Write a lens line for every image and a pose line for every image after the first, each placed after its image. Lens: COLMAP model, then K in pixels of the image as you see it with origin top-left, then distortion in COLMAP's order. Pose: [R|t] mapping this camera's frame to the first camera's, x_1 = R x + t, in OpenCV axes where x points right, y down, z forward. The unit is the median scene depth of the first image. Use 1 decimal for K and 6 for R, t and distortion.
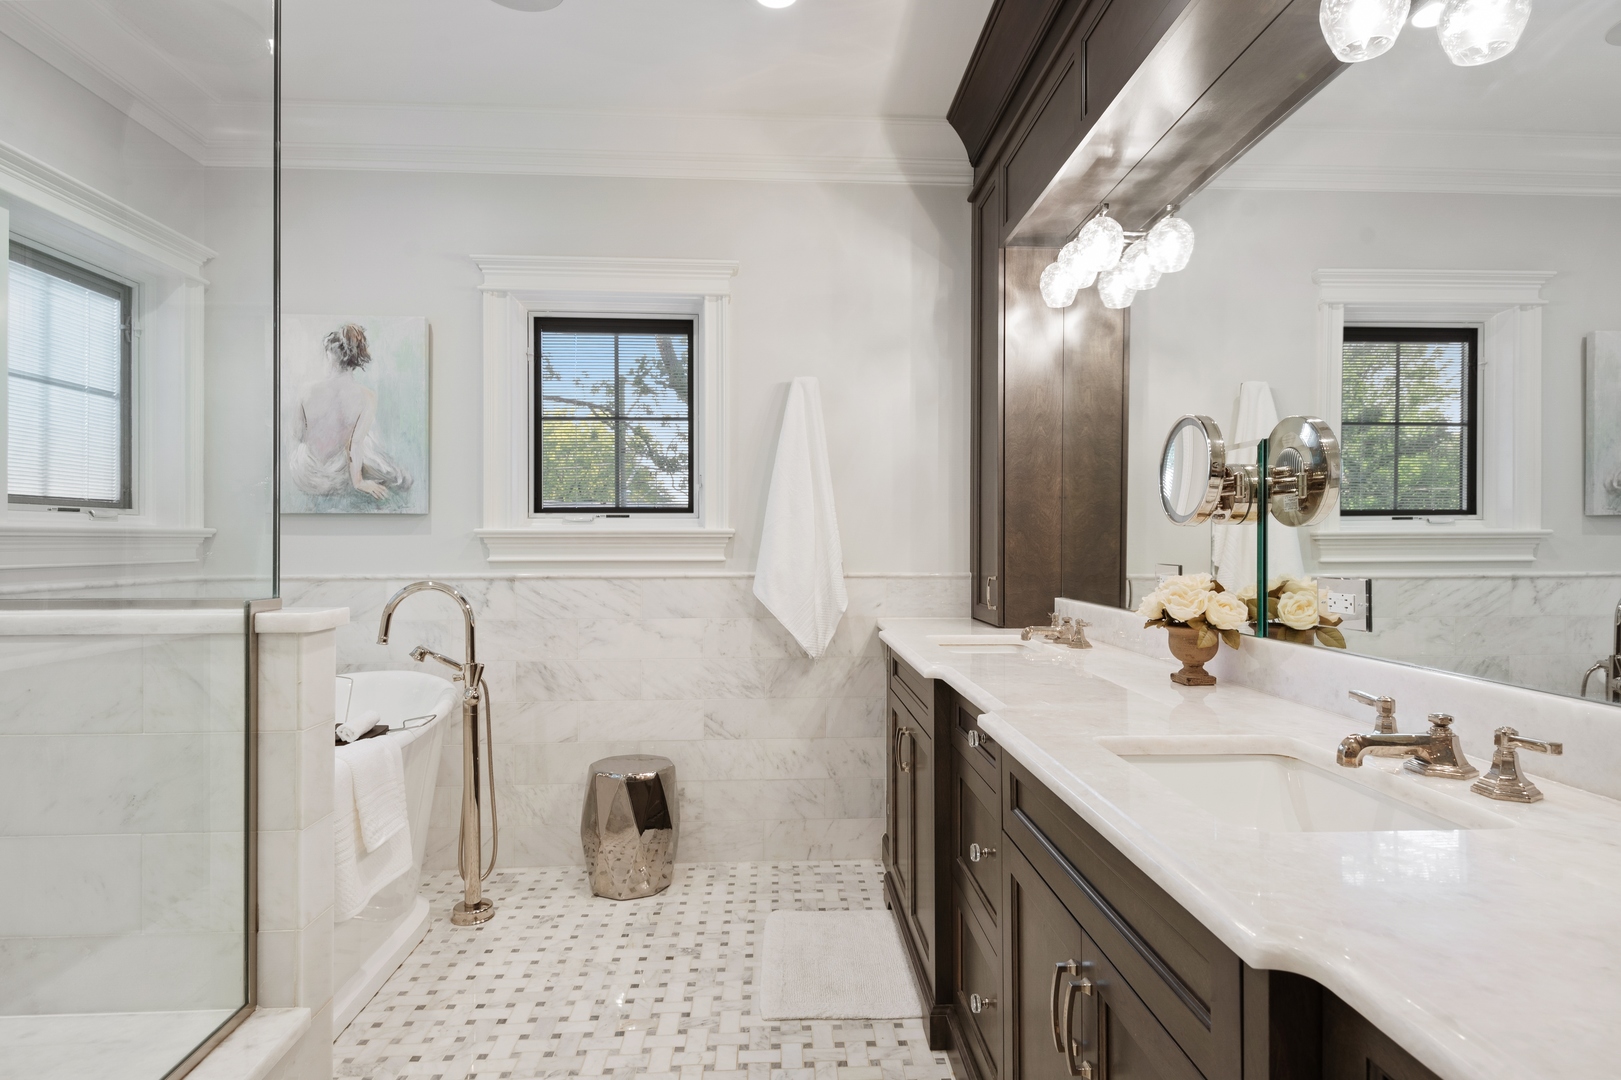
lens RADIAL K [[893.6, 0, 810.0], [0, 893.6, 541.7], [0, 0, 1]] dist [-0.000780, -0.000250]
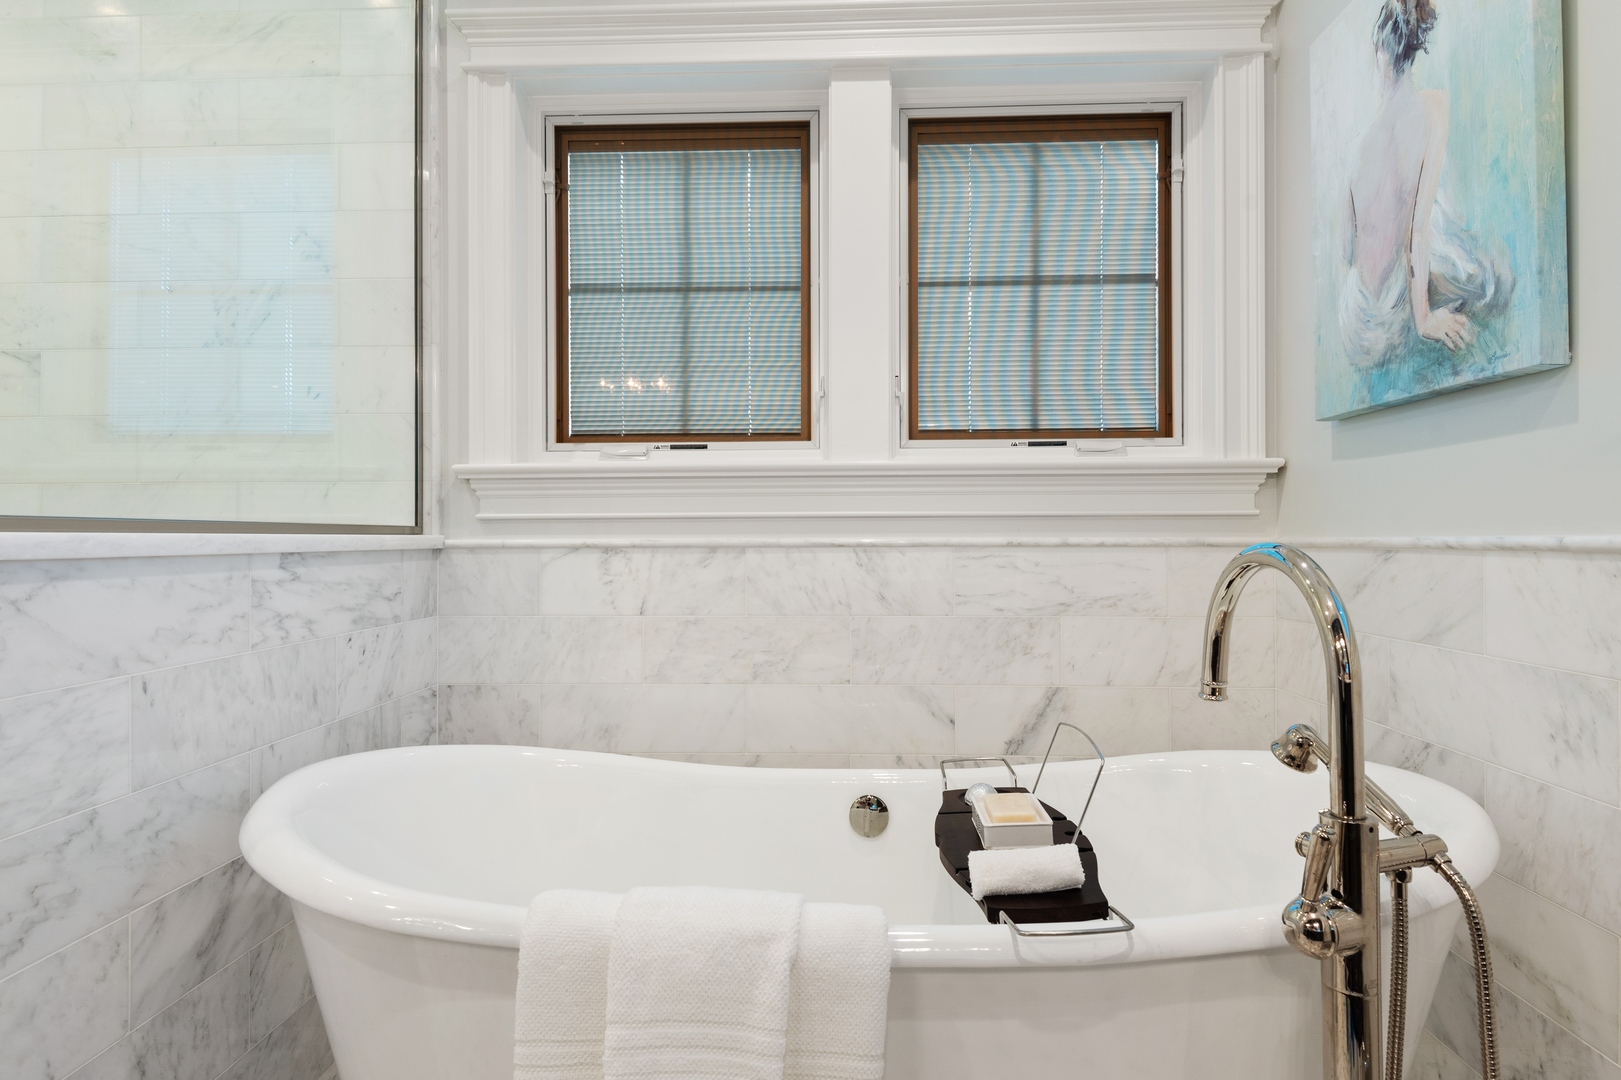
lens RADIAL K [[893.6, 0, 804.7], [0, 893.6, 529.6], [0, 0, 1]] dist [-0.000780, -0.000250]
pose [[-0.082847, -0.005635, -0.996546, -0.056236], [0.004373, 0.999972, -0.006018, 0.034859], [0.996553, -0.004857, -0.082820, 0.740234]]
